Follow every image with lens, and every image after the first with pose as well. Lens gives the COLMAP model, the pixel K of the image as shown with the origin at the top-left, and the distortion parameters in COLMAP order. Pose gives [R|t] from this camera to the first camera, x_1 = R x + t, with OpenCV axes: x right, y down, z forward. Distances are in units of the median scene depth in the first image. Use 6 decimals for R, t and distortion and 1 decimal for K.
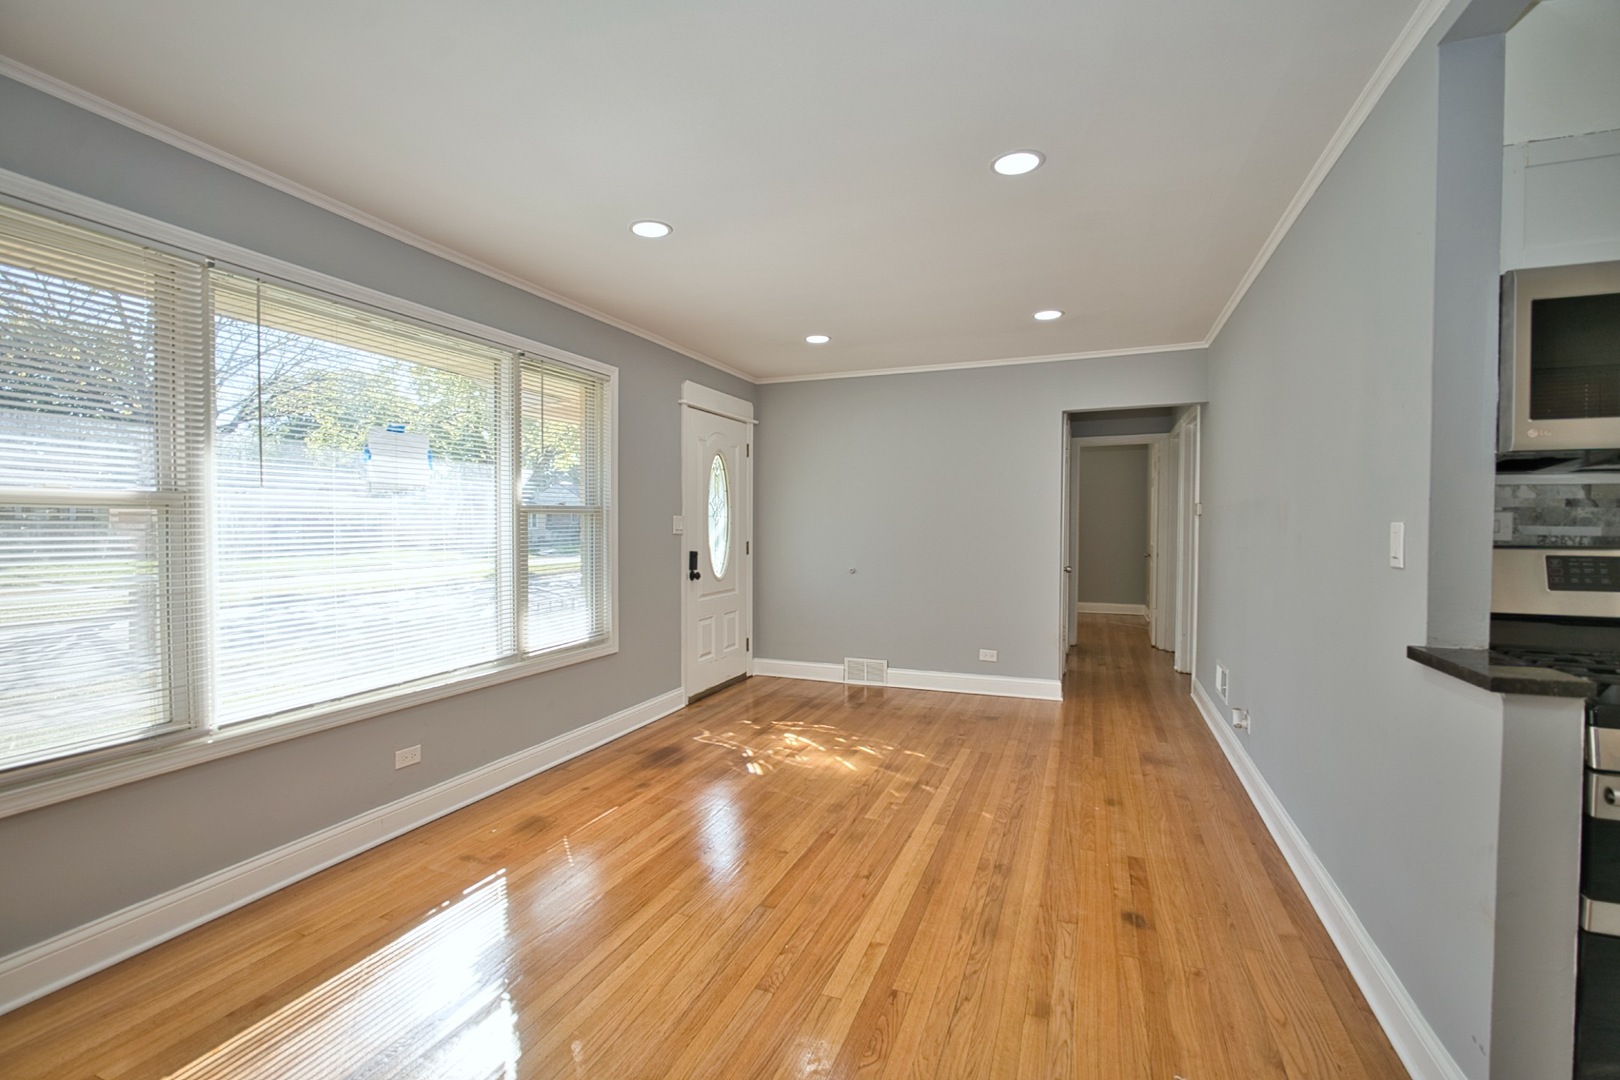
lens RADIAL K [[703.3, 0, 810.1], [0, 703.3, 540.6], [0, 0, 1]] dist [-0.022856, 0.005732]
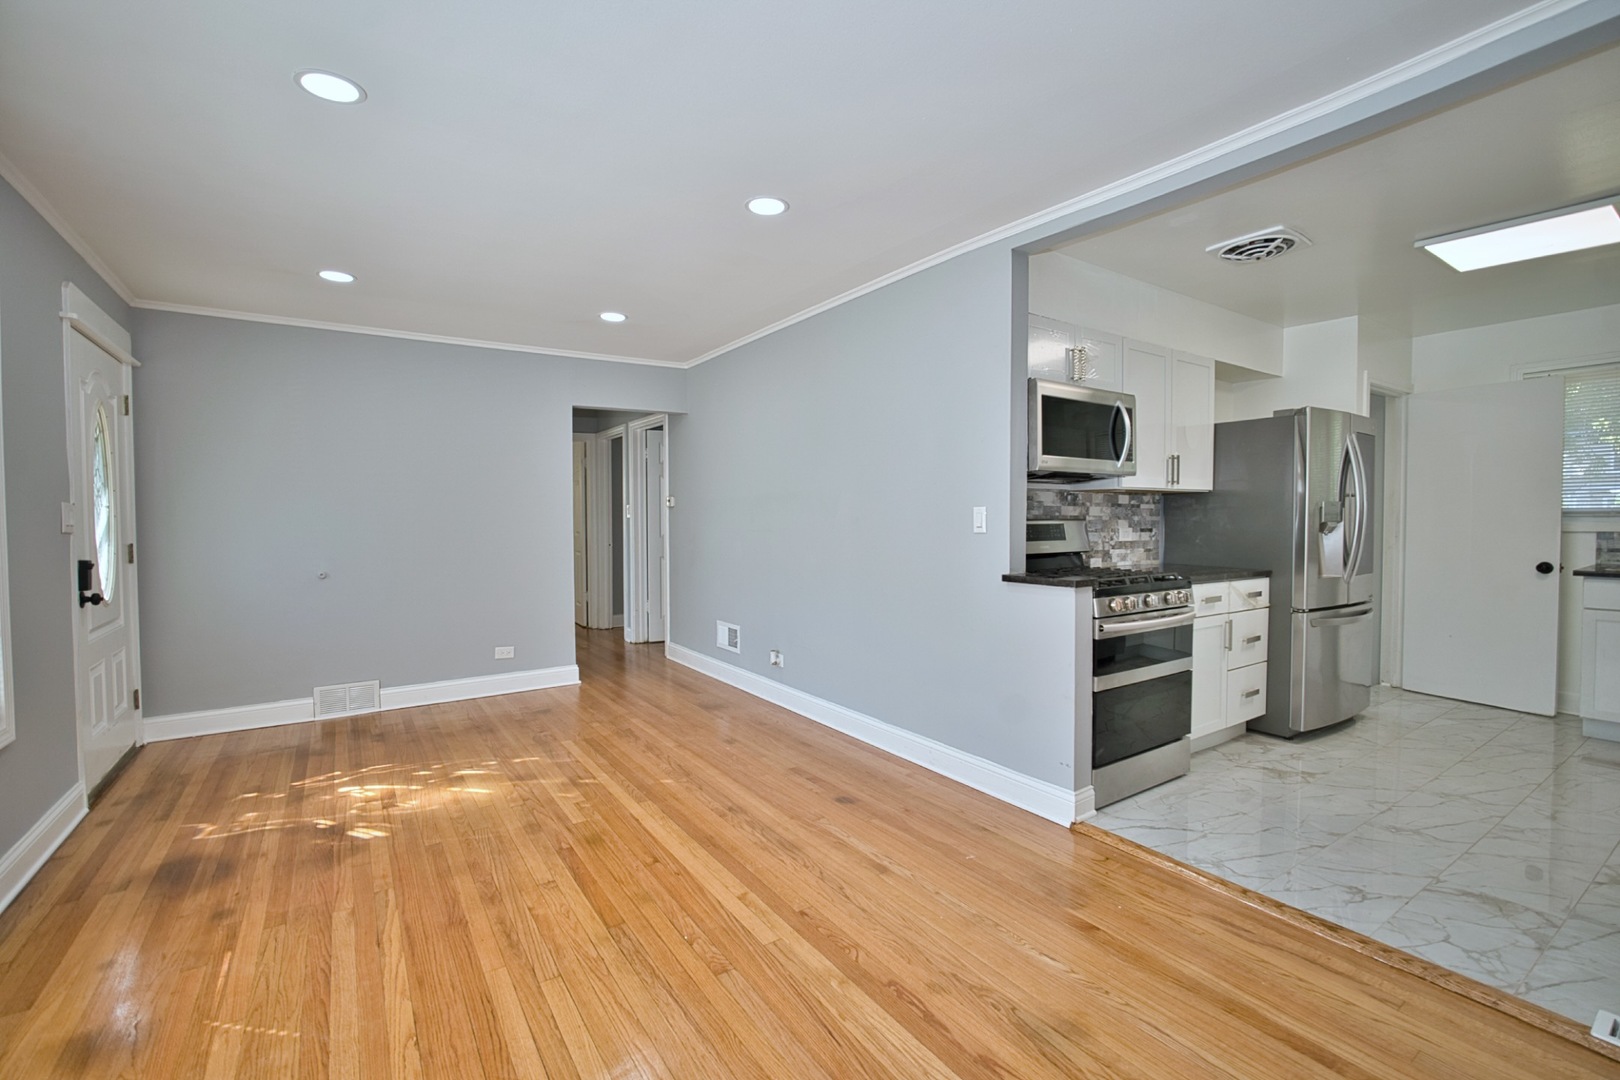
lens RADIAL K [[703.3, 0, 810.4], [0, 703.3, 540.1], [0, 0, 1]] dist [-0.022856, 0.005732]
pose [[0.562457, -0.033282, 0.826157, -0.449214], [0.028563, 0.999375, 0.020815, 0.004440], [-0.826333, 0.011890, 0.563056, 0.183132]]
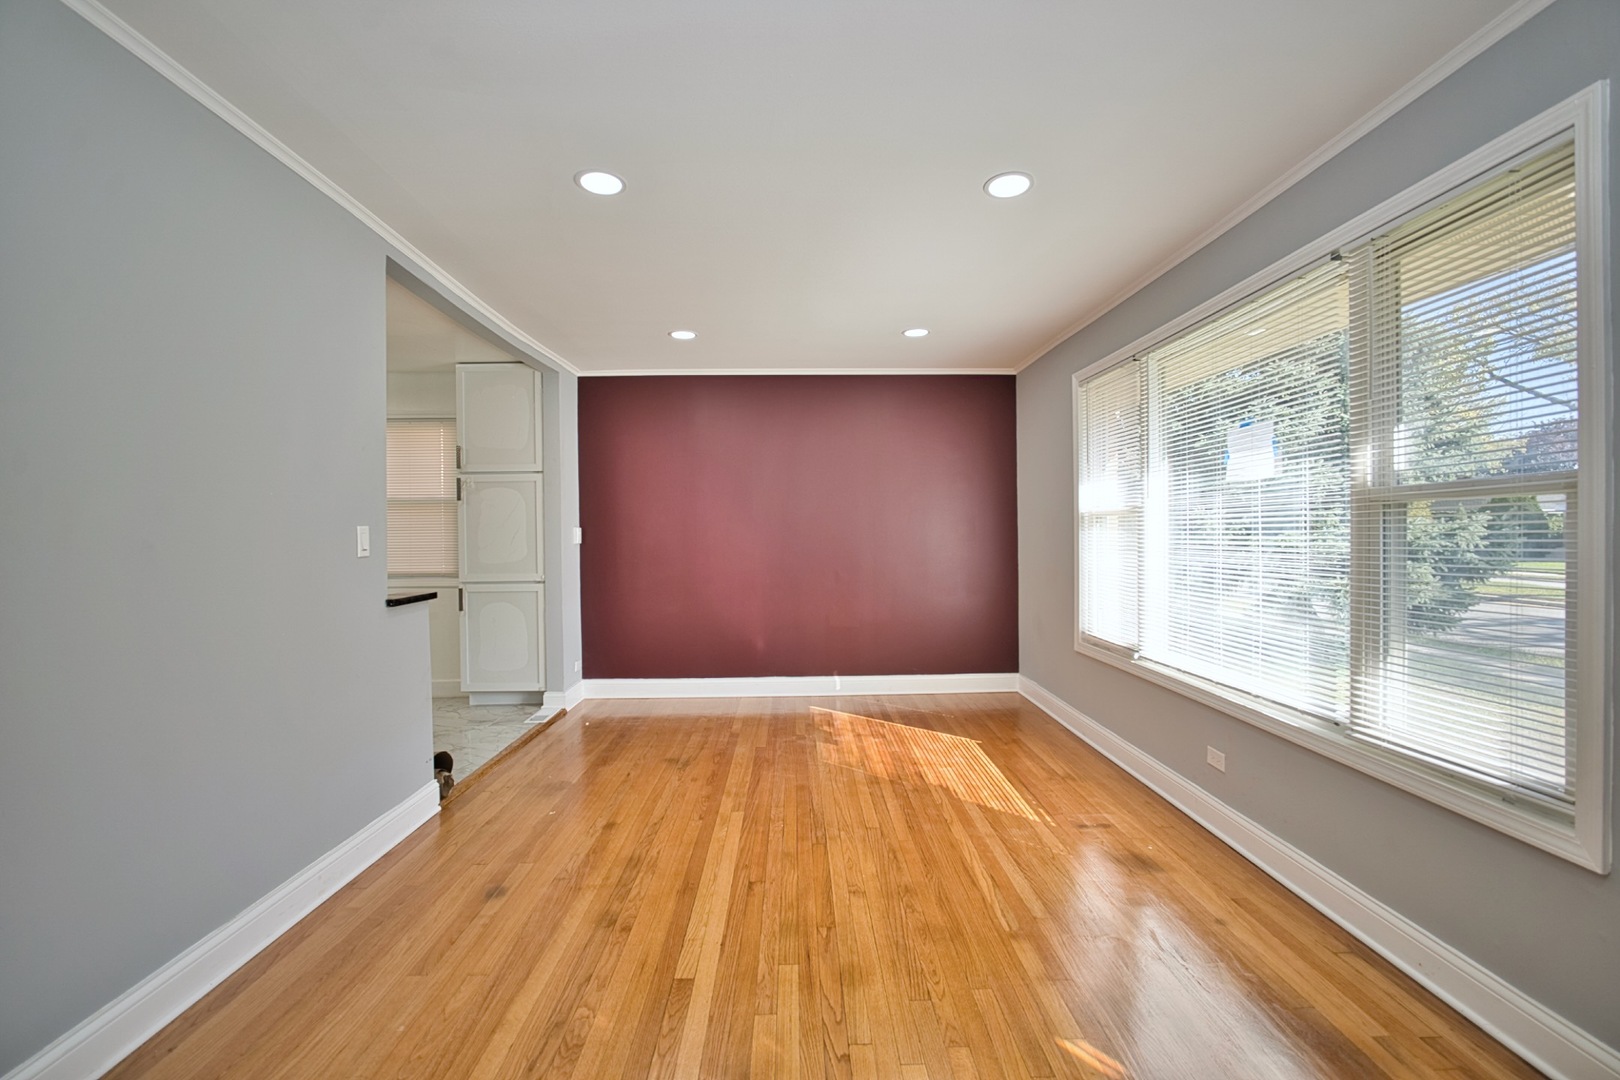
lens RADIAL K [[703.3, 0, 801.6], [0, 703.3, 539.6], [0, 0, 1]] dist [-0.022856, 0.005732]
pose [[-0.924243, 0.010140, -0.381671, 0.285755], [-0.003566, 0.999374, 0.035185, -0.027519], [0.381789, 0.033881, -0.923628, 1.419267]]
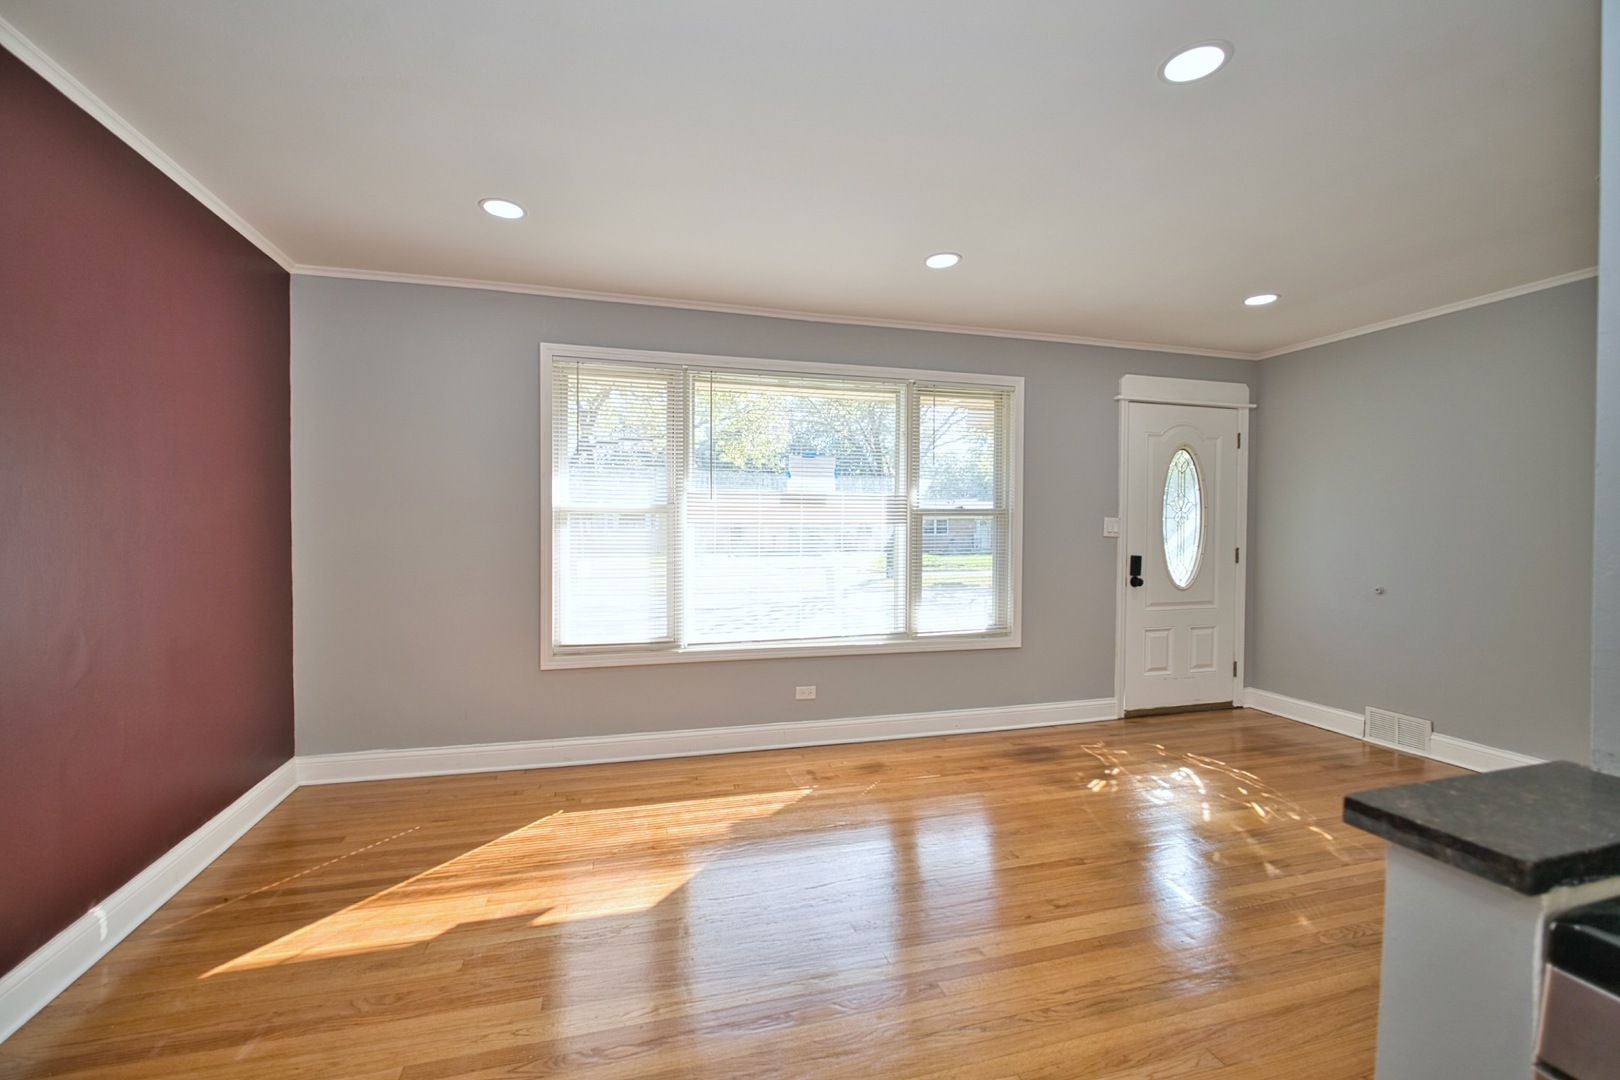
lens RADIAL K [[703.3, 0, 813.0], [0, 703.3, 540.0], [0, 0, 1]] dist [-0.022856, 0.005732]
pose [[0.614897, 0.018426, -0.788392, 0.442588], [-0.025018, 0.999680, 0.003852, 0.002306], [0.788211, 0.017356, 0.615161, 0.128216]]
